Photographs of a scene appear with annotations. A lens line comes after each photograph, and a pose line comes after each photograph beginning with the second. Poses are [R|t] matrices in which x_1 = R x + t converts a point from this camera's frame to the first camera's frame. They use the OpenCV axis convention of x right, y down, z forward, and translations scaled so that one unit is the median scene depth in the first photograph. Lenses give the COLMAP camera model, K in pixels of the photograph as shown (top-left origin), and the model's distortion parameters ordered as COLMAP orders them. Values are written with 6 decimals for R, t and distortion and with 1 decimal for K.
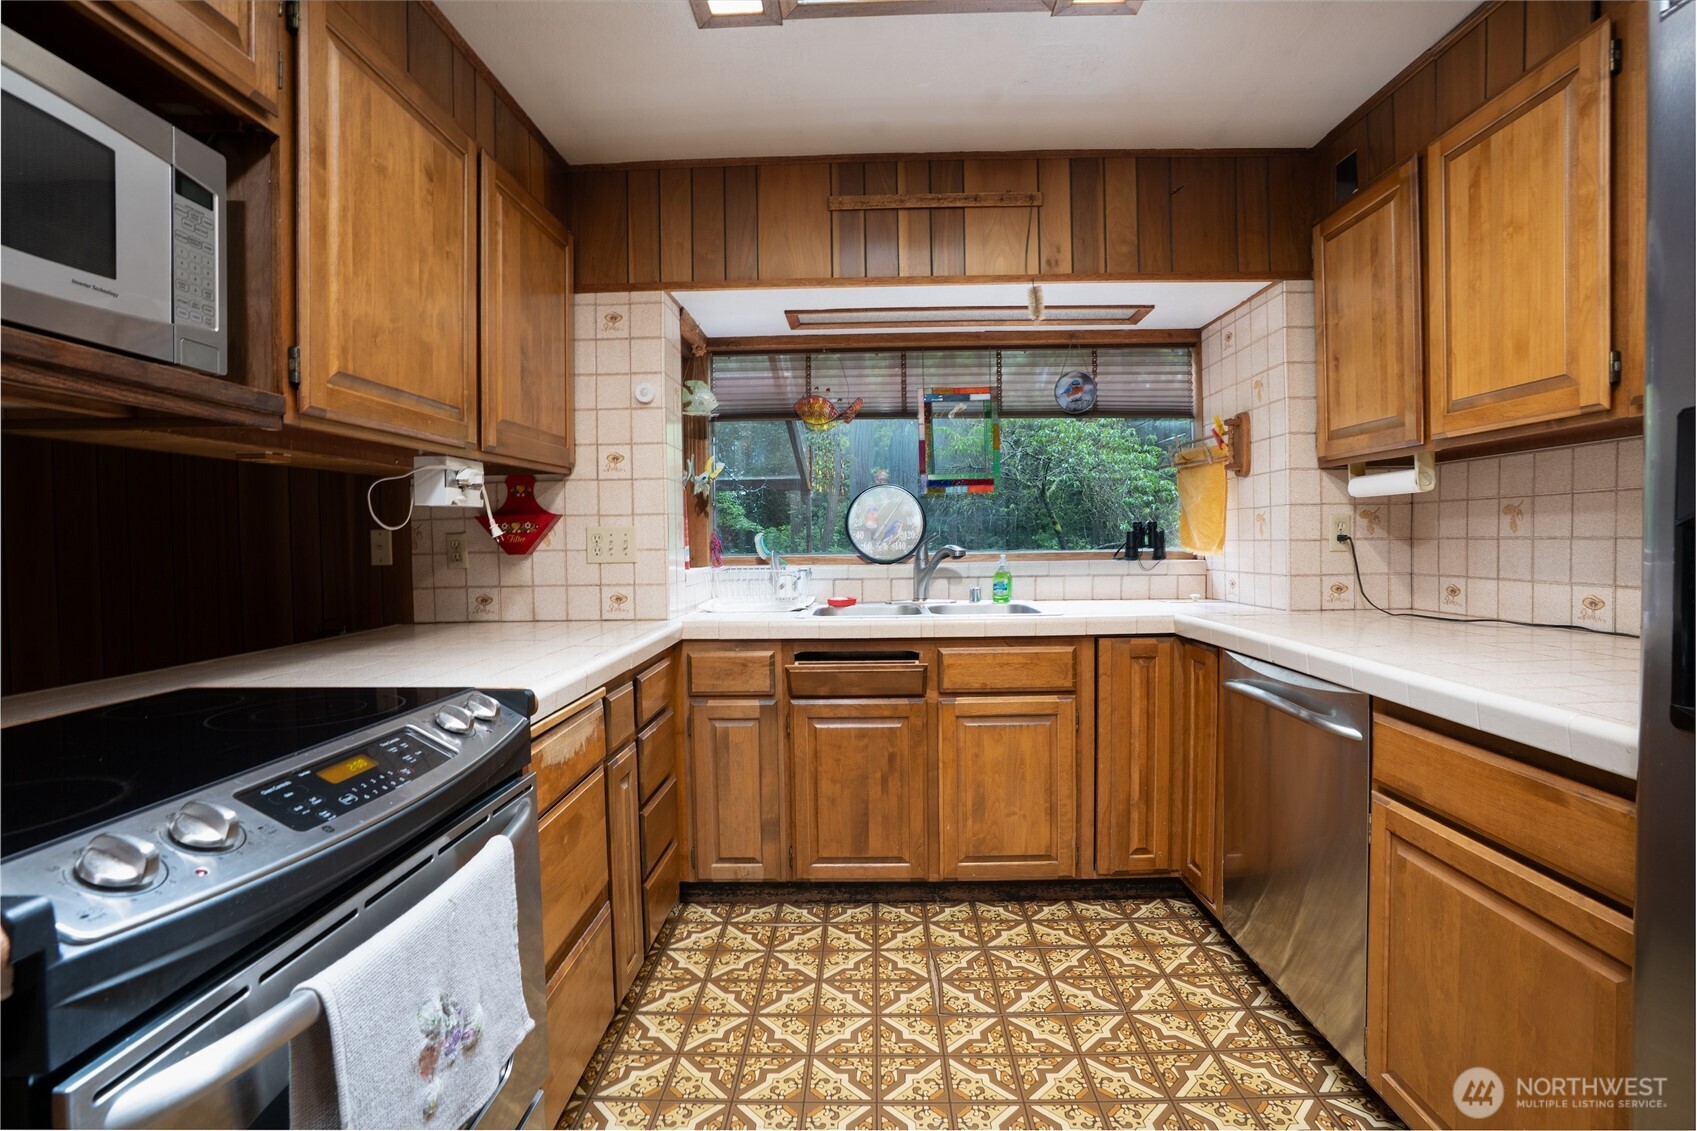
lens RADIAL K [[788.6, 0, 834.7], [0, 788.6, 566.1], [0, 0, 1]] dist [-0.040891, 0.014379]
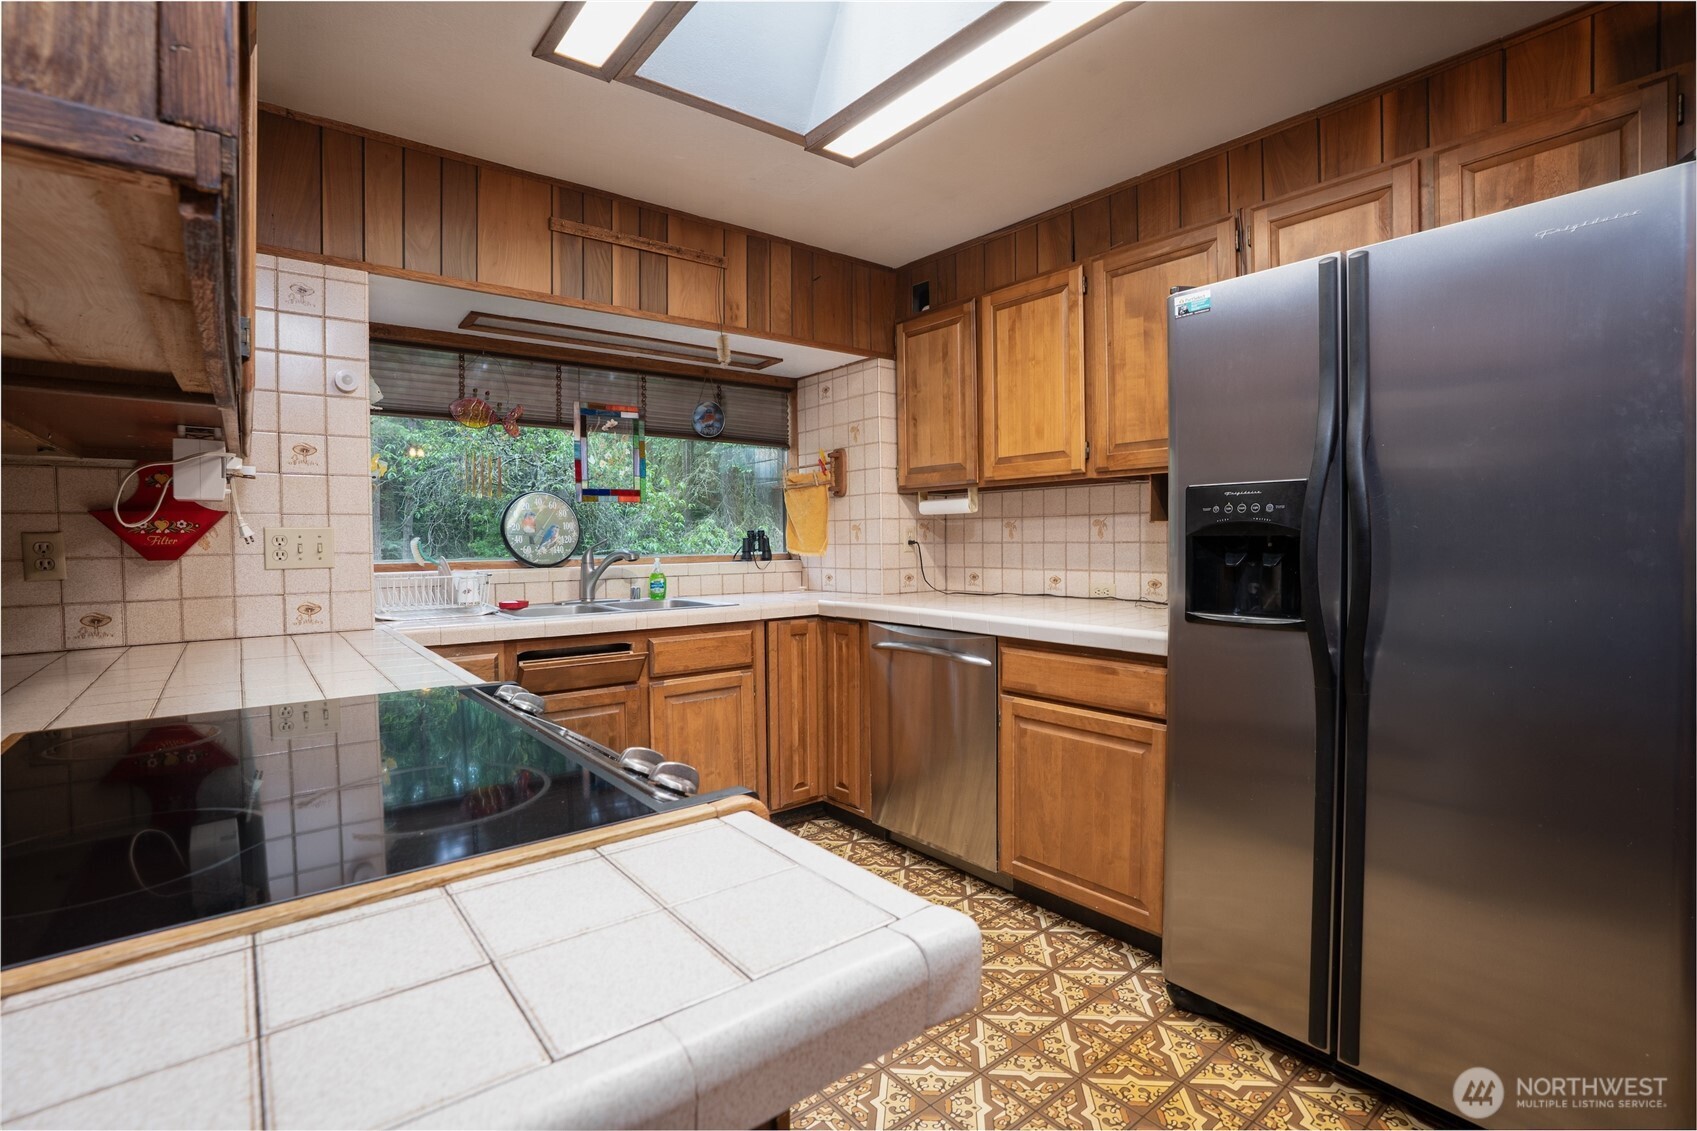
lens RADIAL K [[788.6, 0, 844.9], [0, 788.6, 568.1], [0, 0, 1]] dist [-0.040891, 0.014379]
pose [[0.776260, -0.016556, 0.630196, -0.366310], [0.020644, 0.999787, 0.000837, 0.007507], [-0.630075, 0.012360, 0.776436, -0.058447]]
